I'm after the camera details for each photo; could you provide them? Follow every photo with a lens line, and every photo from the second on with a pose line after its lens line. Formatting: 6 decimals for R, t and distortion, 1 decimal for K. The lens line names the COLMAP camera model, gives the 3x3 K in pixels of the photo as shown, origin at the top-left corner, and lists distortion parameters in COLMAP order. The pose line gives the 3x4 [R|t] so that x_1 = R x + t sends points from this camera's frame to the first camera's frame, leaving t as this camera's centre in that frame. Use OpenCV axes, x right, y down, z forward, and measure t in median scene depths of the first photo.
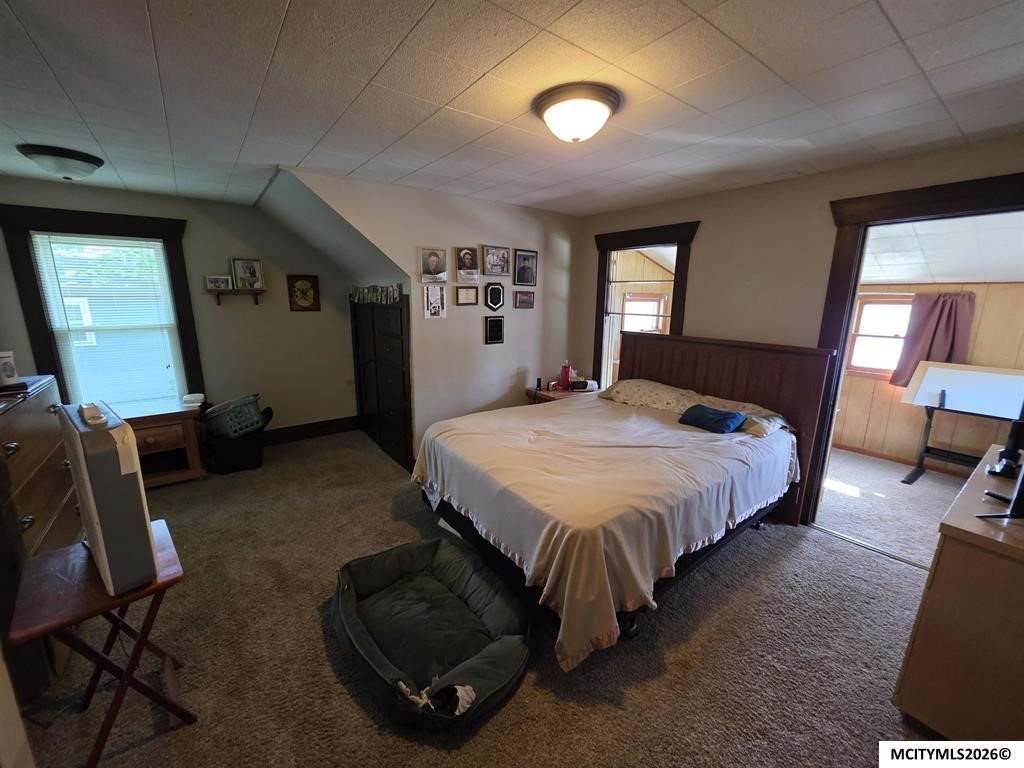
lens RADIAL K [[409.4, 0, 513.4], [0, 409.4, 380.1], [0, 0, 1]] dist [0.003767, 0.000198]
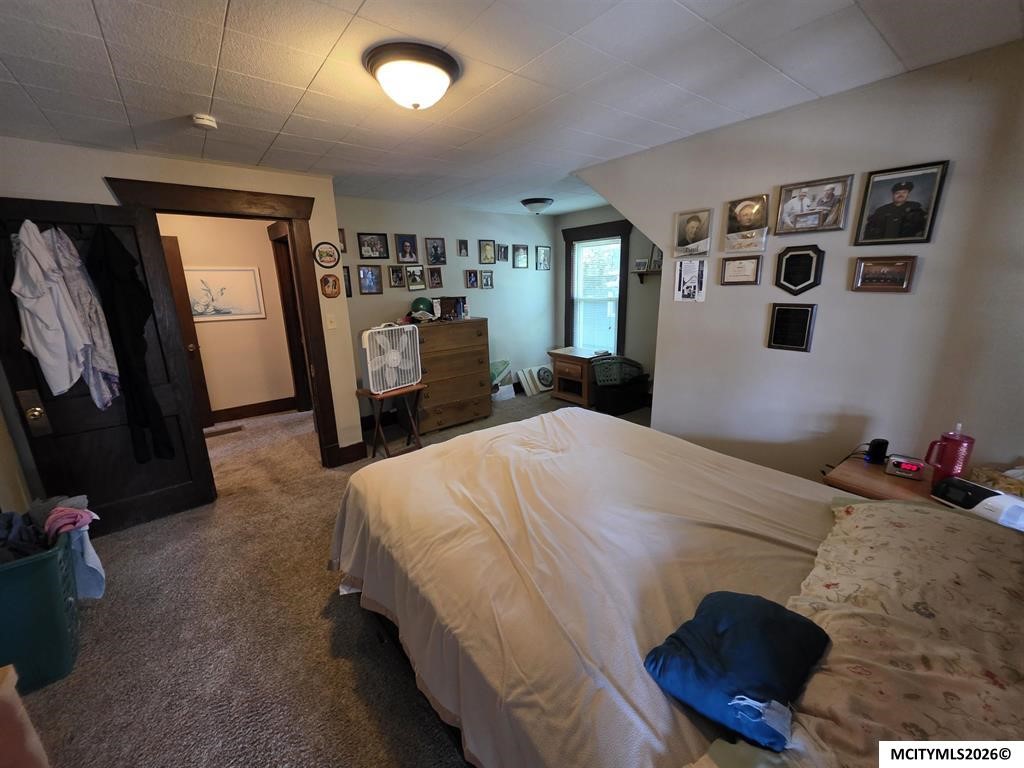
lens RADIAL K [[409.4, 0, 507.2], [0, 409.4, 383.0], [0, 0, 1]] dist [0.003767, 0.000198]
pose [[0.013801, 0.236908, -0.971434, 0.587168], [-0.181726, 0.955941, 0.230548, -0.115112], [0.983252, 0.173353, 0.056245, 0.616507]]
